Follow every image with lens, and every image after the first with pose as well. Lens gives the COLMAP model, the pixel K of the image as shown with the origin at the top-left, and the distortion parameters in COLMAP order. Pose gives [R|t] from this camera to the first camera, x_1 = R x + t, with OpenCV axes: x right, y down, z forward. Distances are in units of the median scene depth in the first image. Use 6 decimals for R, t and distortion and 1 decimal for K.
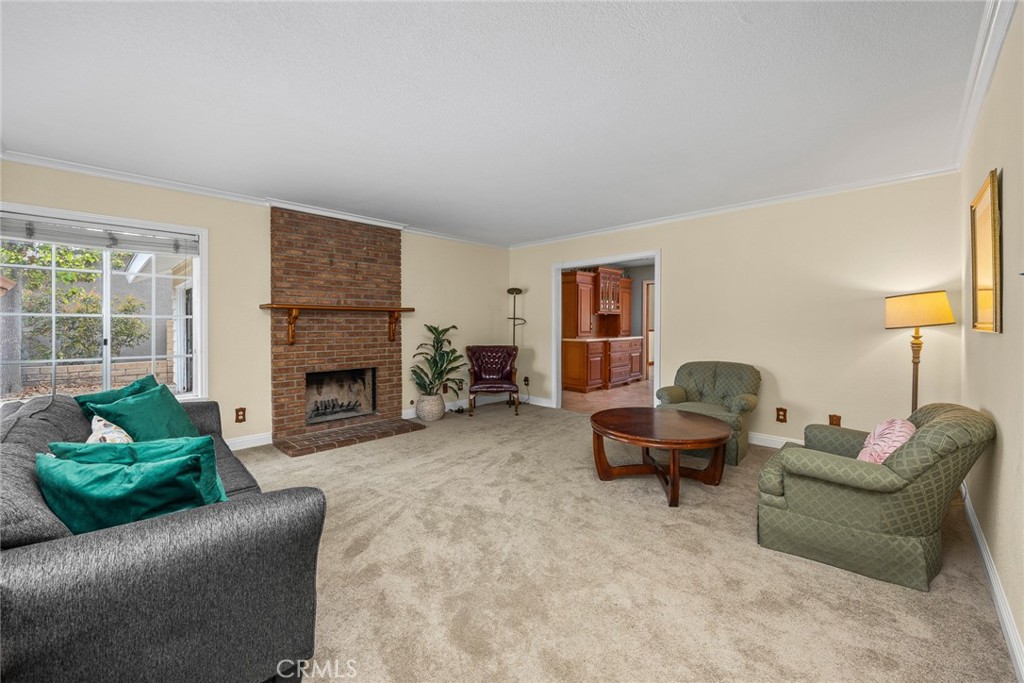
lens RADIAL K [[409.9, 0, 513.4], [0, 409.9, 337.7], [0, 0, 1]] dist [0.002566, 0.000149]
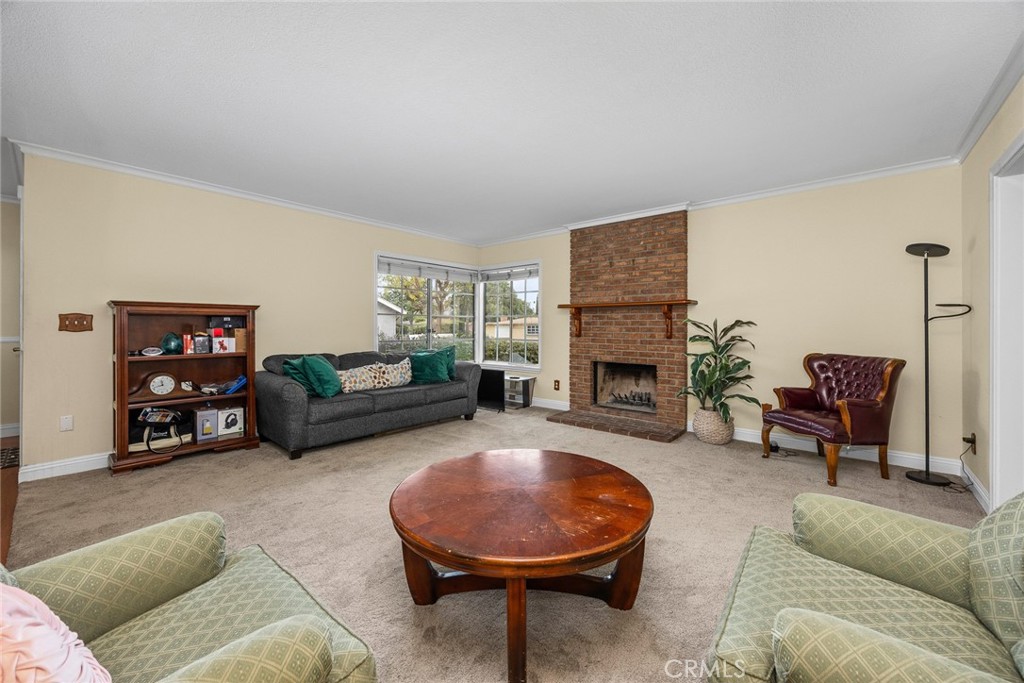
lens RADIAL K [[406.7, 0, 506.6], [0, 406.7, 344.5], [0, 0, 1]] dist [0.004918, 0.000291]
pose [[0.080445, 0.043571, -0.995806, 0.619116], [-0.042326, 0.998292, 0.040260, 0.000752], [0.995860, 0.038910, 0.082152, 0.623213]]
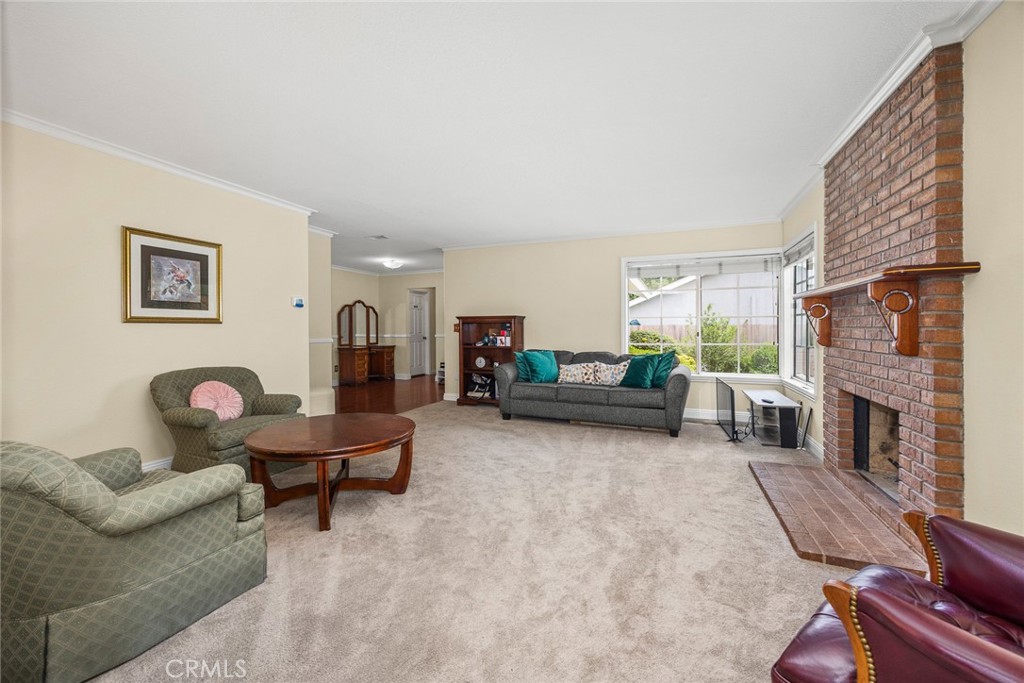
lens RADIAL K [[409.9, 0, 513.4], [0, 409.9, 337.7], [0, 0, 1]] dist [0.002566, 0.000149]
pose [[-0.926580, 0.011550, -0.375921, 0.247545], [-0.011757, 0.998150, 0.059647, -0.029874], [0.375915, 0.059687, -0.924730, 1.317097]]
